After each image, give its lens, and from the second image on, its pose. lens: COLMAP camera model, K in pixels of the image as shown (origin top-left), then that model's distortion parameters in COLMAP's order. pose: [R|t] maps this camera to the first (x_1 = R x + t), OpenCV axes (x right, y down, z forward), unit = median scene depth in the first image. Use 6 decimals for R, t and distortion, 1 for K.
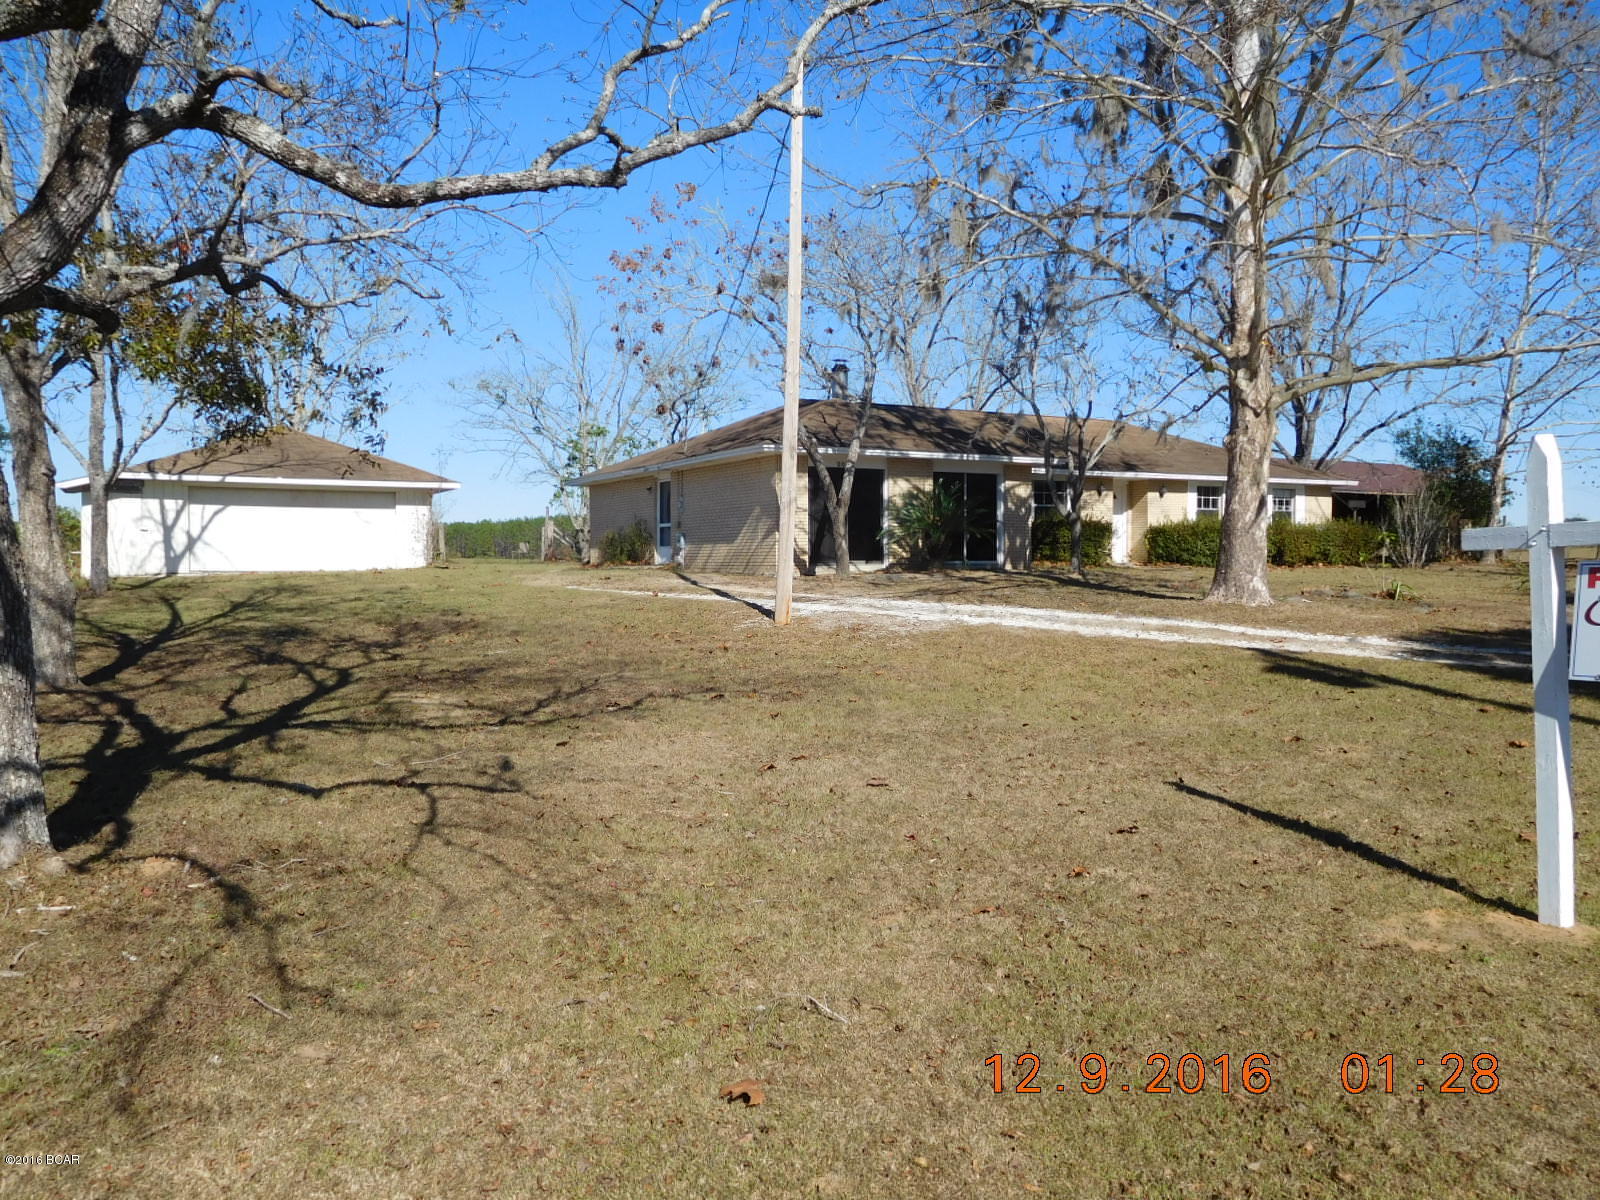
lens RADIAL K [[1188.5, 0, 795.3], [0, 1188.5, 607.5], [0, 0, 1]] dist [-0.010212, 0.012317]
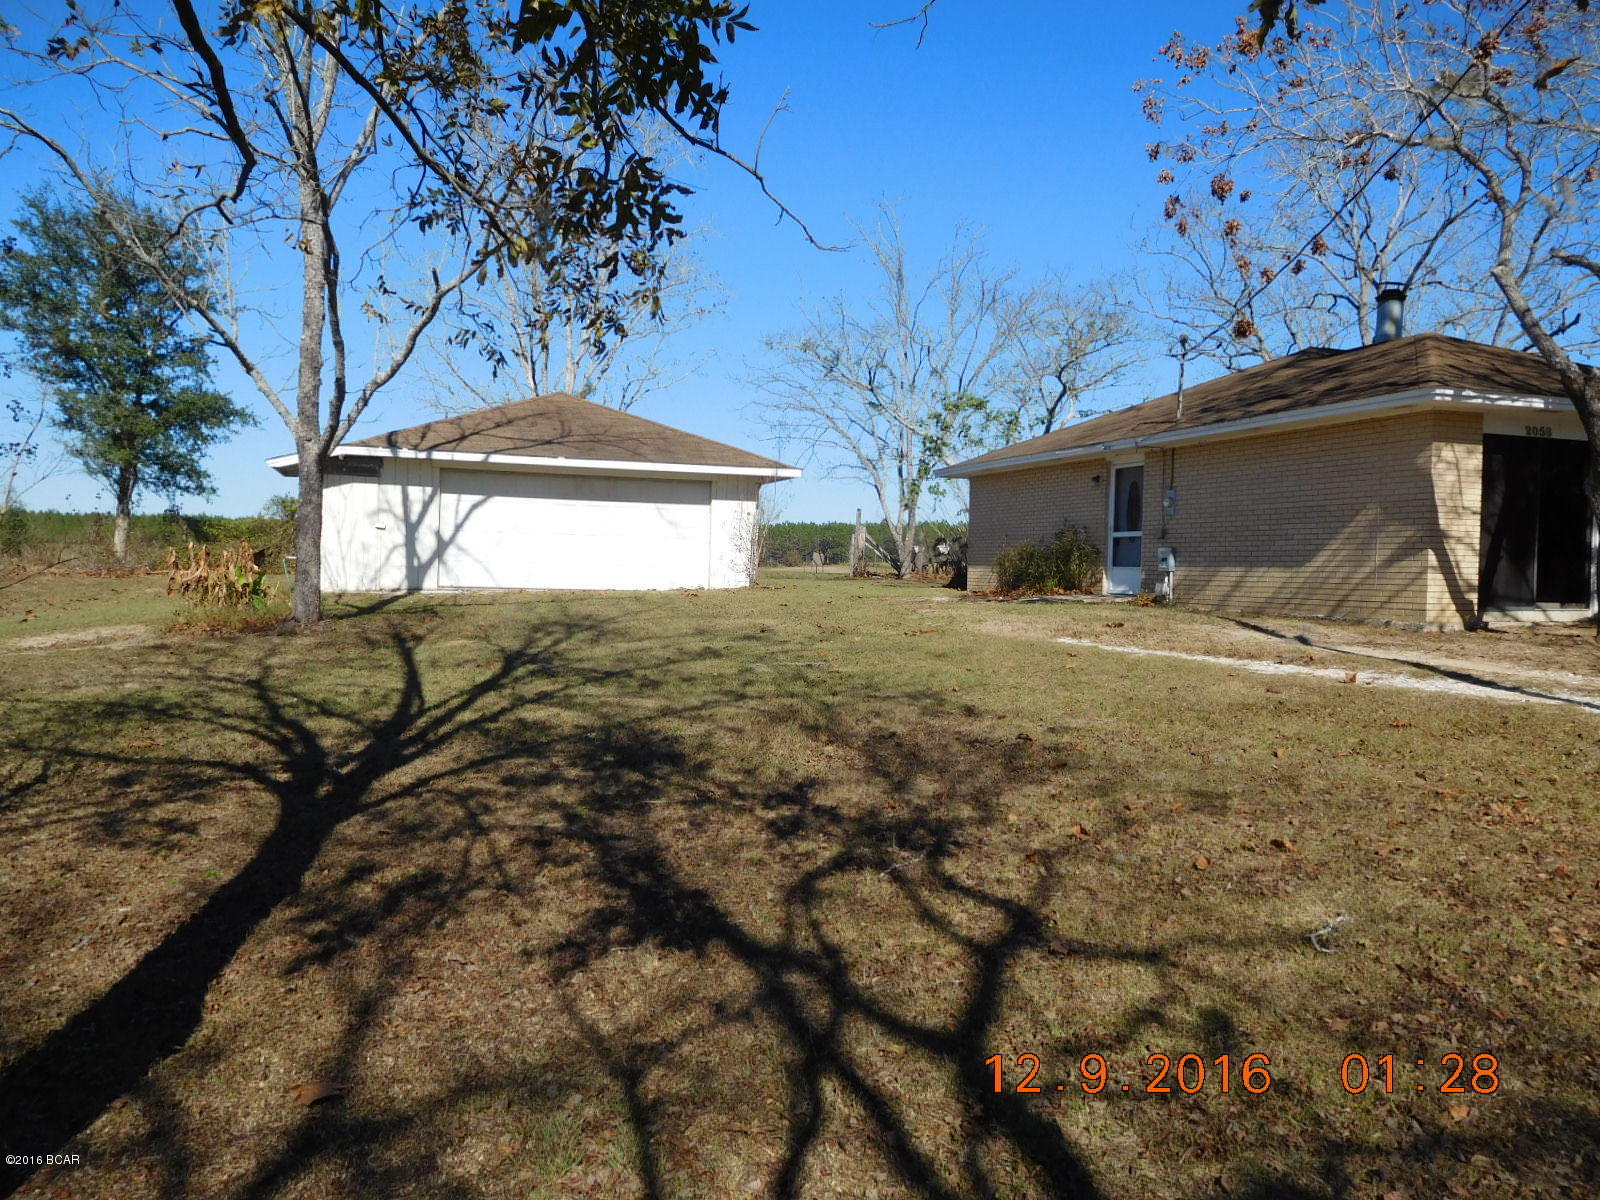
lens RADIAL K [[1188.5, 0, 803.4], [0, 1188.5, 591.9], [0, 0, 1]] dist [-0.010212, 0.012317]
pose [[0.984998, 0.025928, -0.170609, -0.175555], [-0.029570, 0.999385, -0.018837, -0.021188], [0.170016, 0.023599, 0.985159, 0.341079]]
